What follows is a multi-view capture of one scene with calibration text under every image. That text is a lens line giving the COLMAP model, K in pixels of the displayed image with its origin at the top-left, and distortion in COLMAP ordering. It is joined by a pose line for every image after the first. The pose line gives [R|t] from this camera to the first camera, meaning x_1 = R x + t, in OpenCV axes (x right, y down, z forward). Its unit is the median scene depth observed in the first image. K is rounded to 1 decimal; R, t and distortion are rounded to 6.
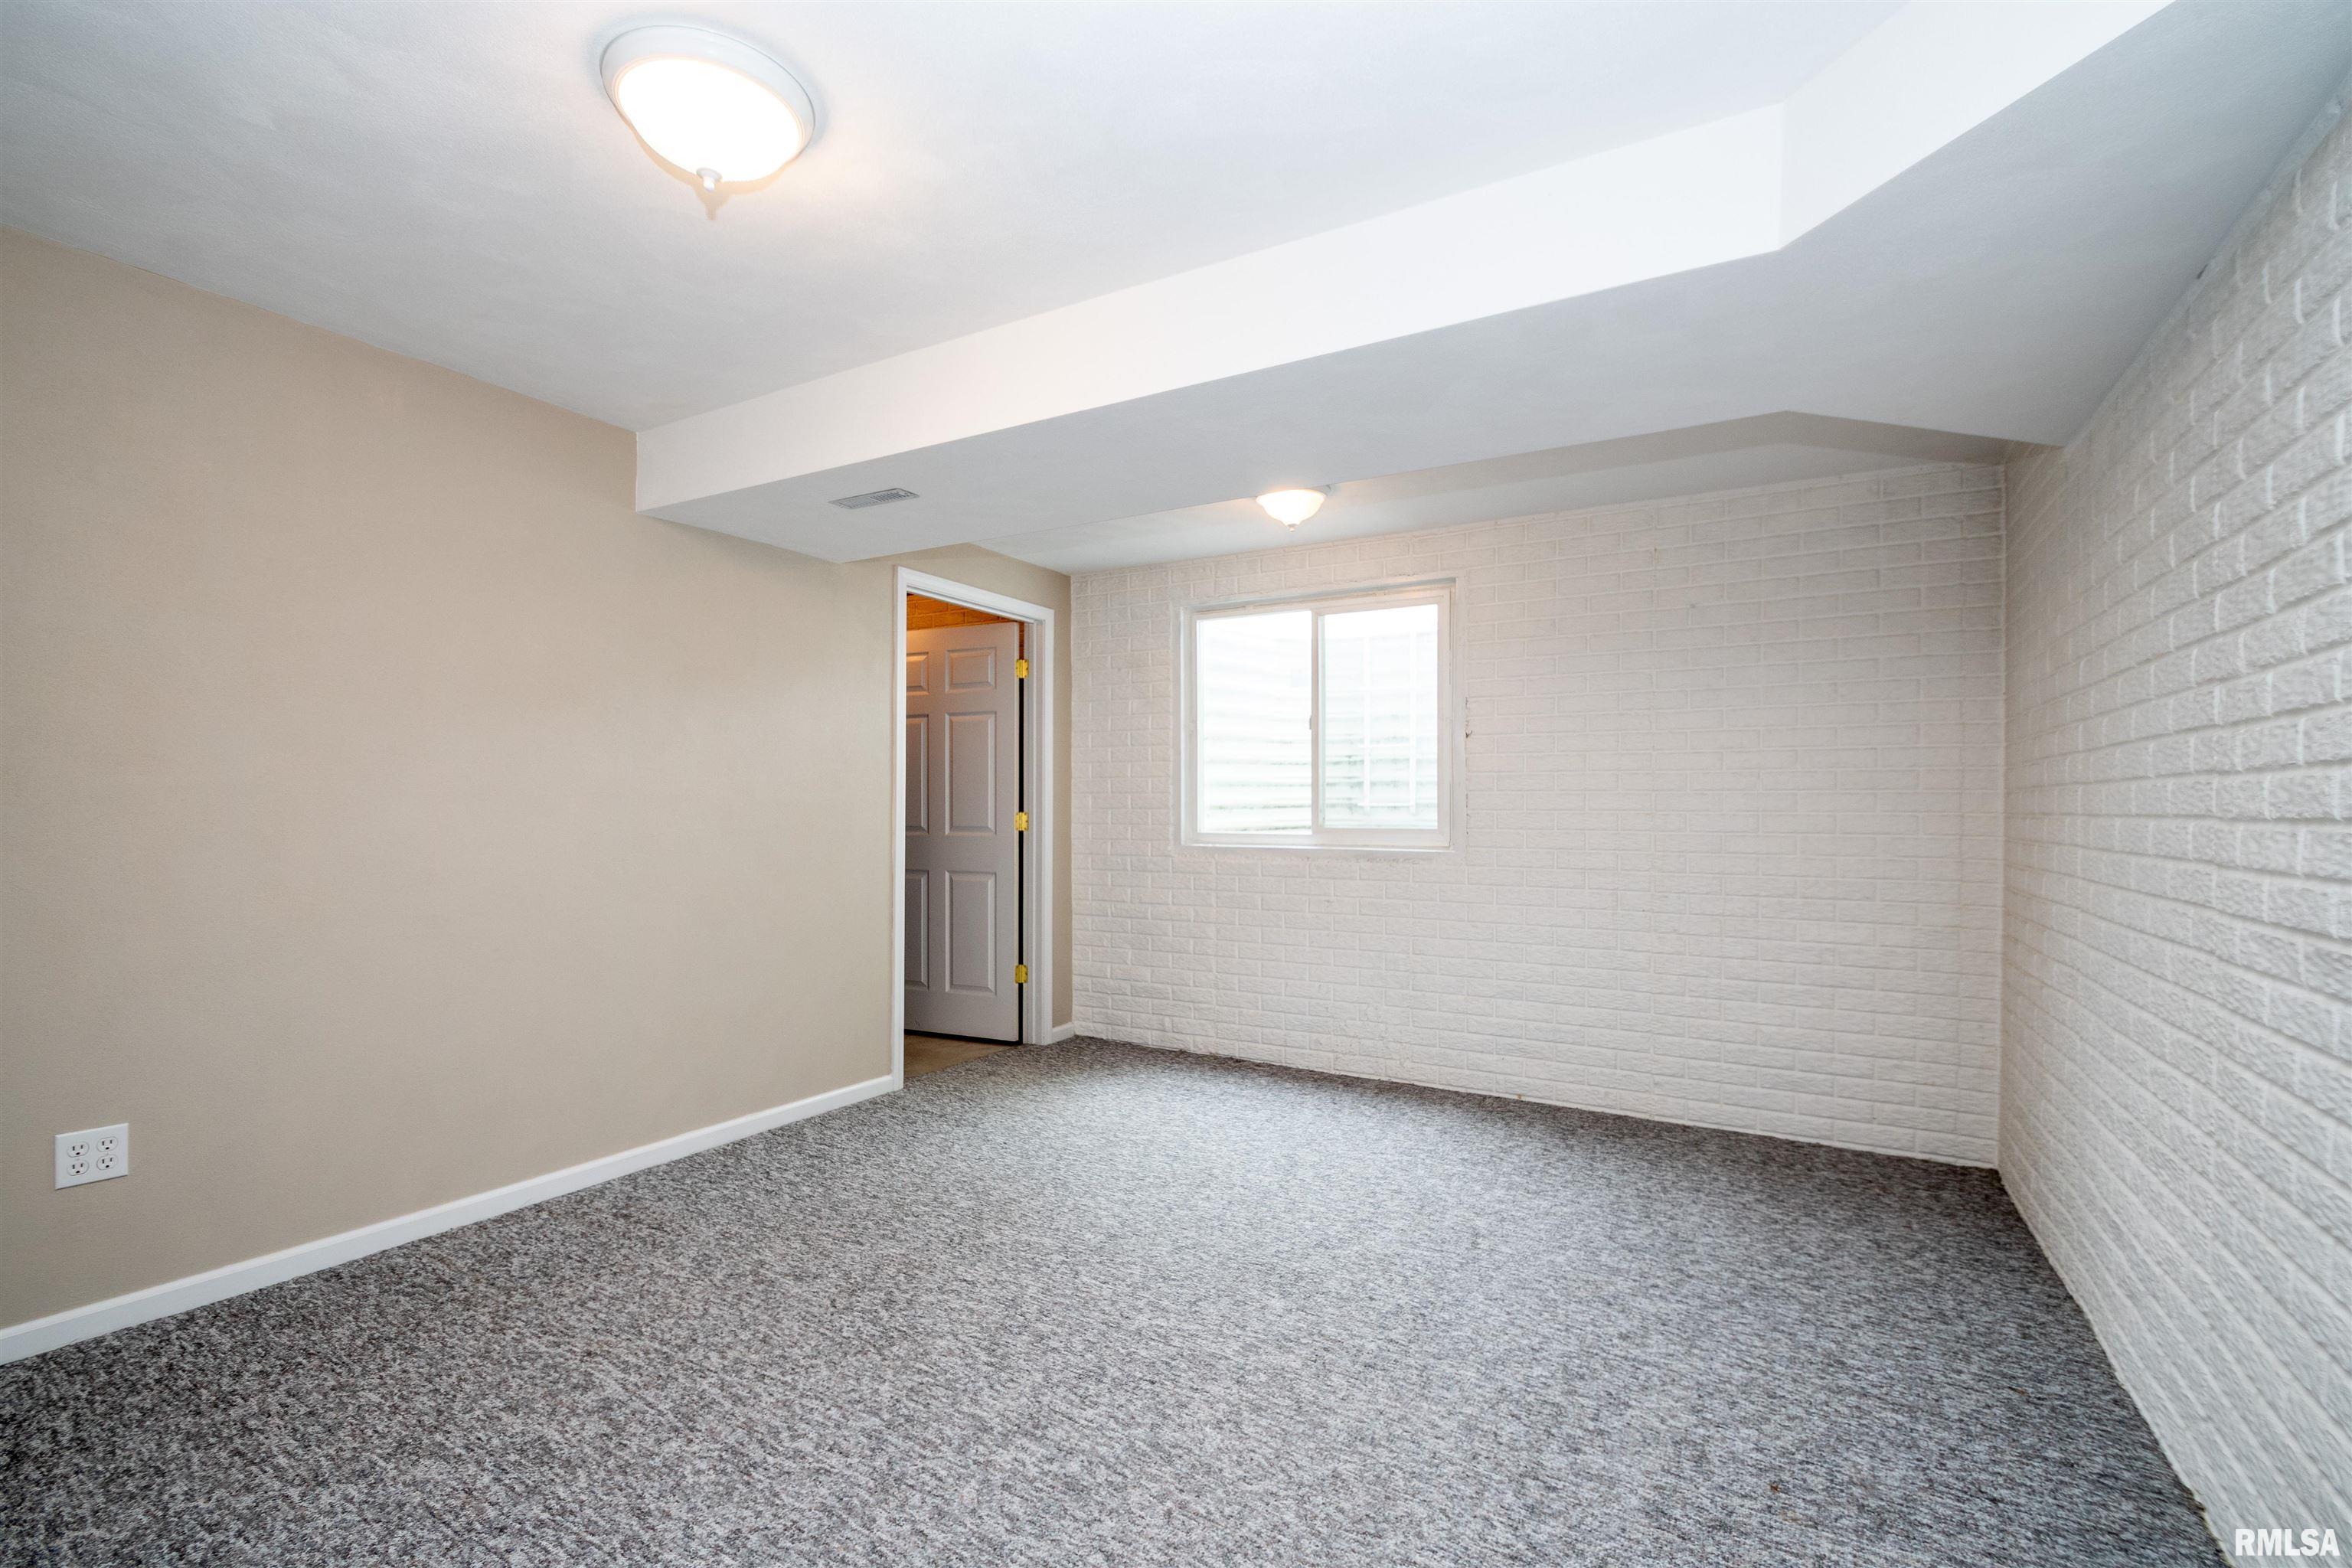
lens RADIAL K [[1054.9, 0, 1167.1], [0, 1054.9, 792.5], [0, 0, 1]] dist [0.001277, -0.005807]
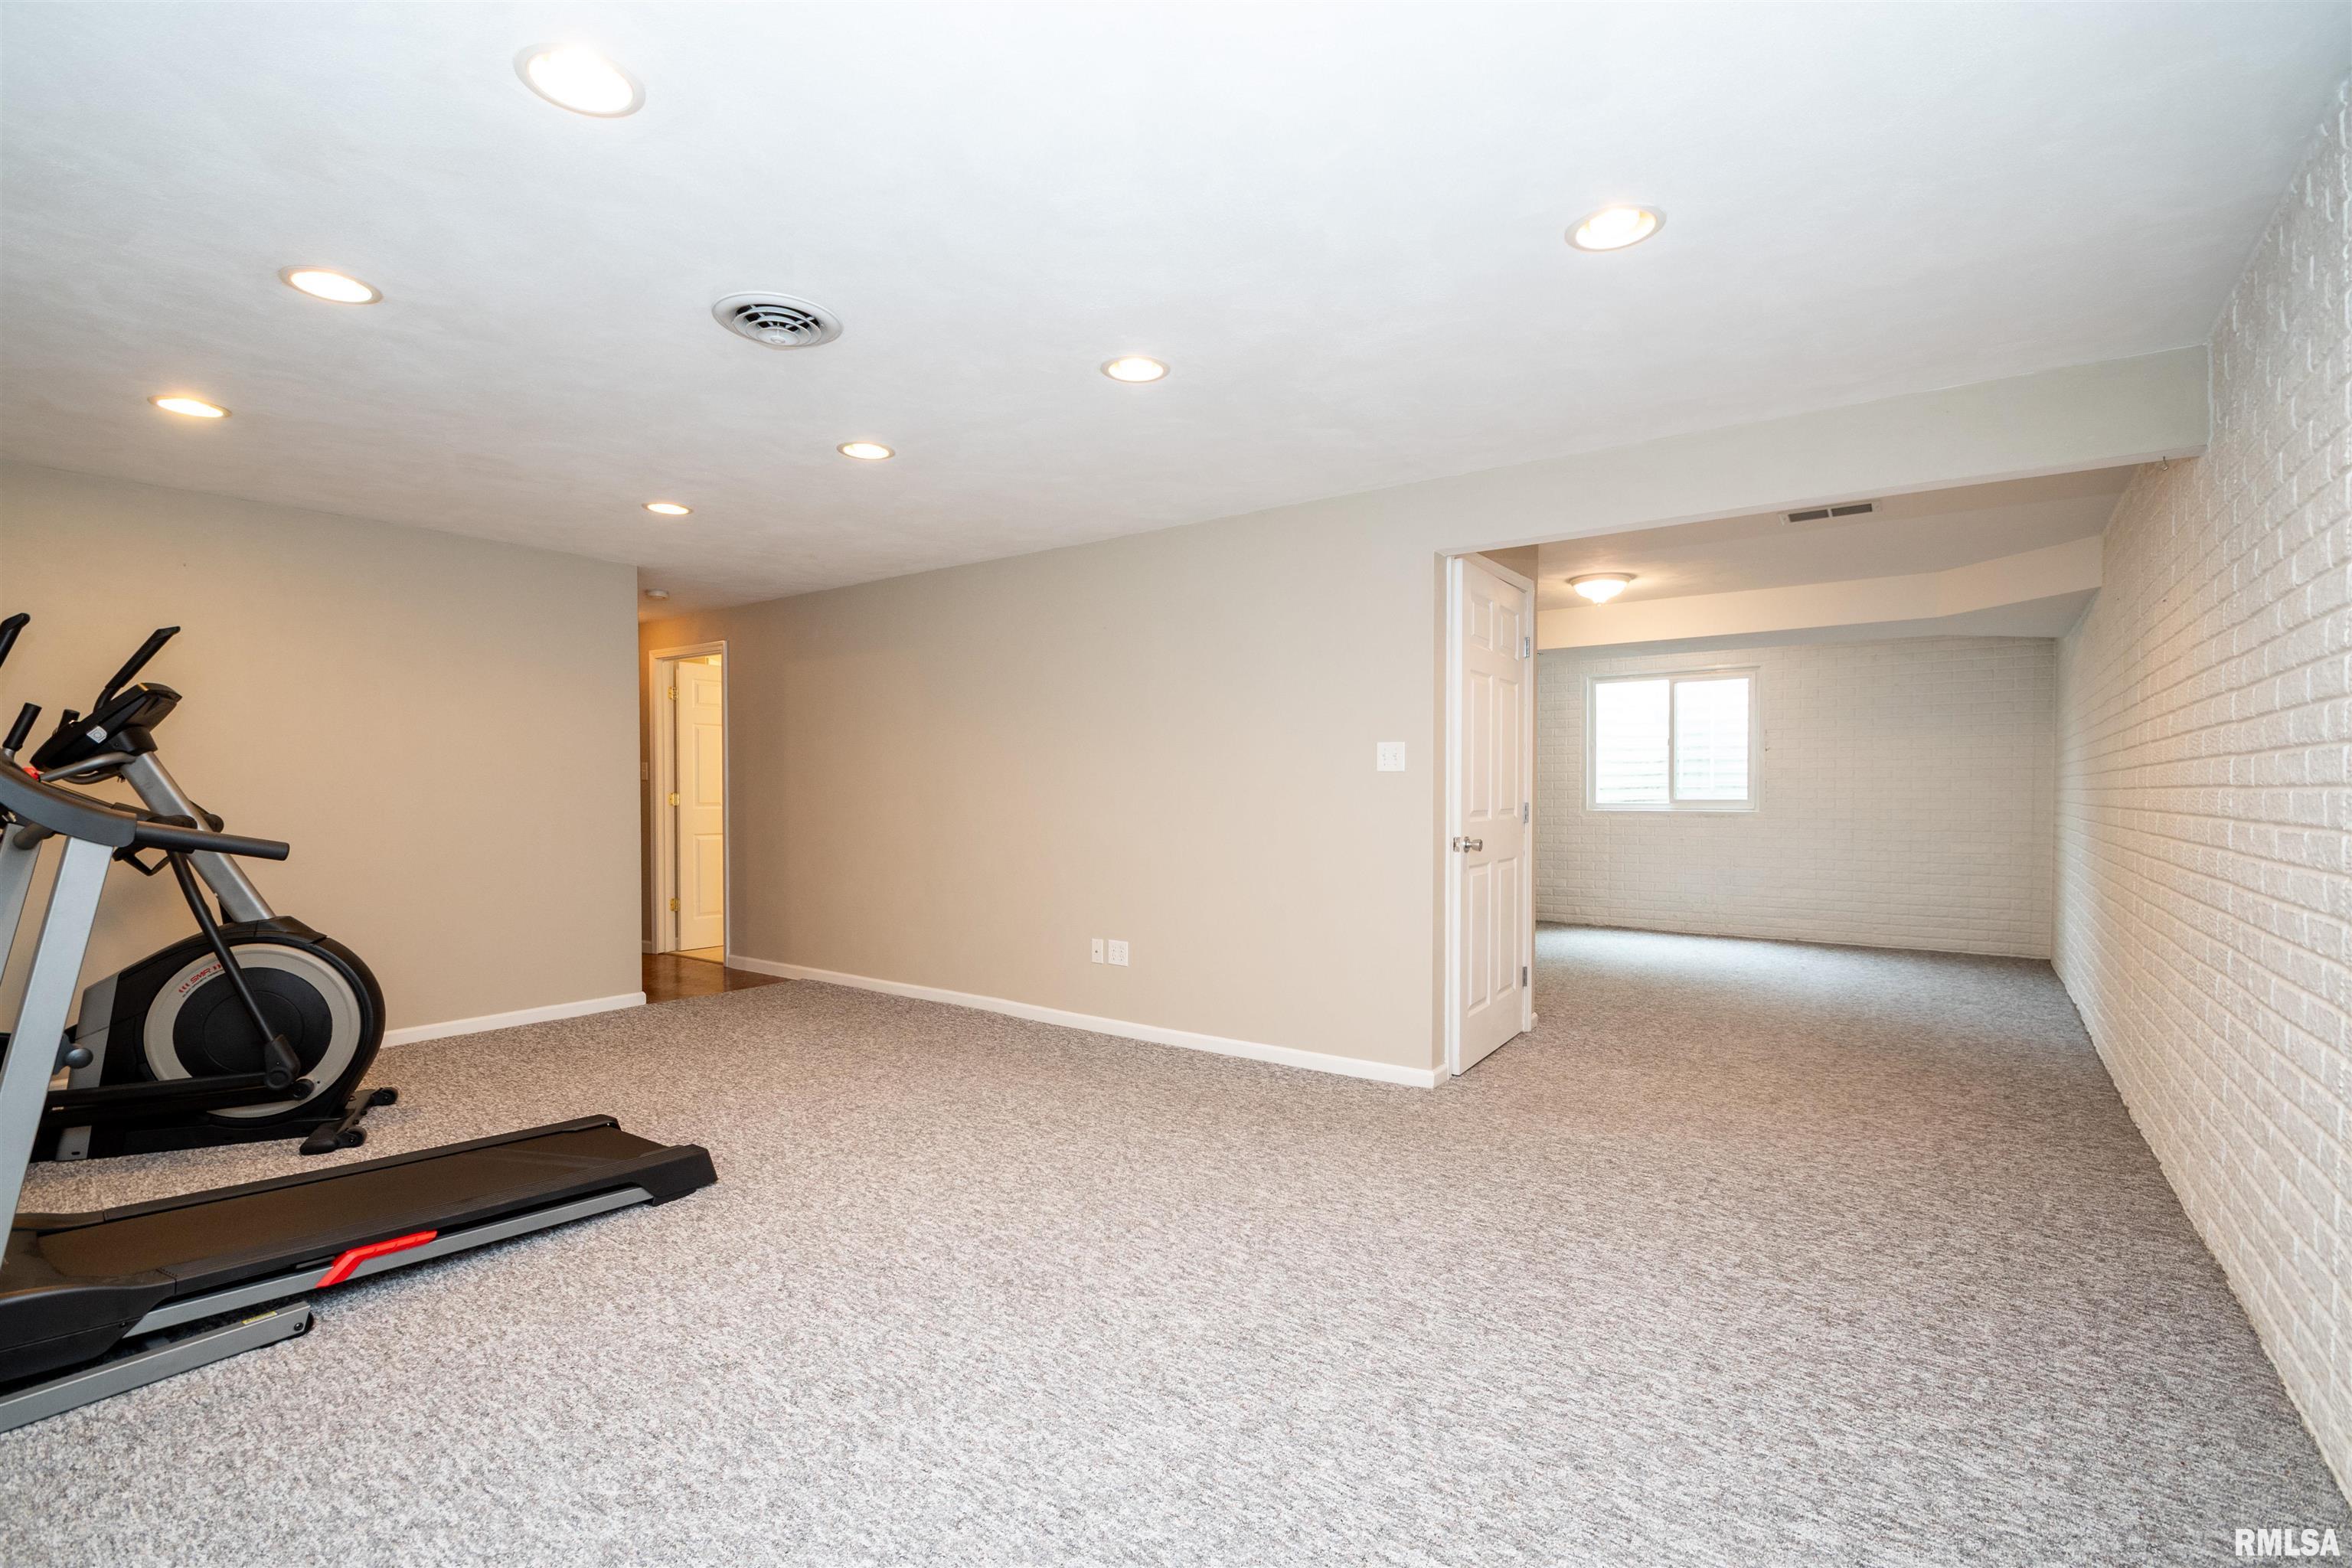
lens RADIAL K [[1054.9, 0, 1184.3], [0, 1054.9, 790.1], [0, 0, 1]] dist [0.001277, -0.005807]
pose [[0.997767, -0.005770, -0.066535, -0.577306], [0.007250, 0.999731, 0.022012, -0.029264], [0.066390, -0.022445, 0.997541, -0.873217]]
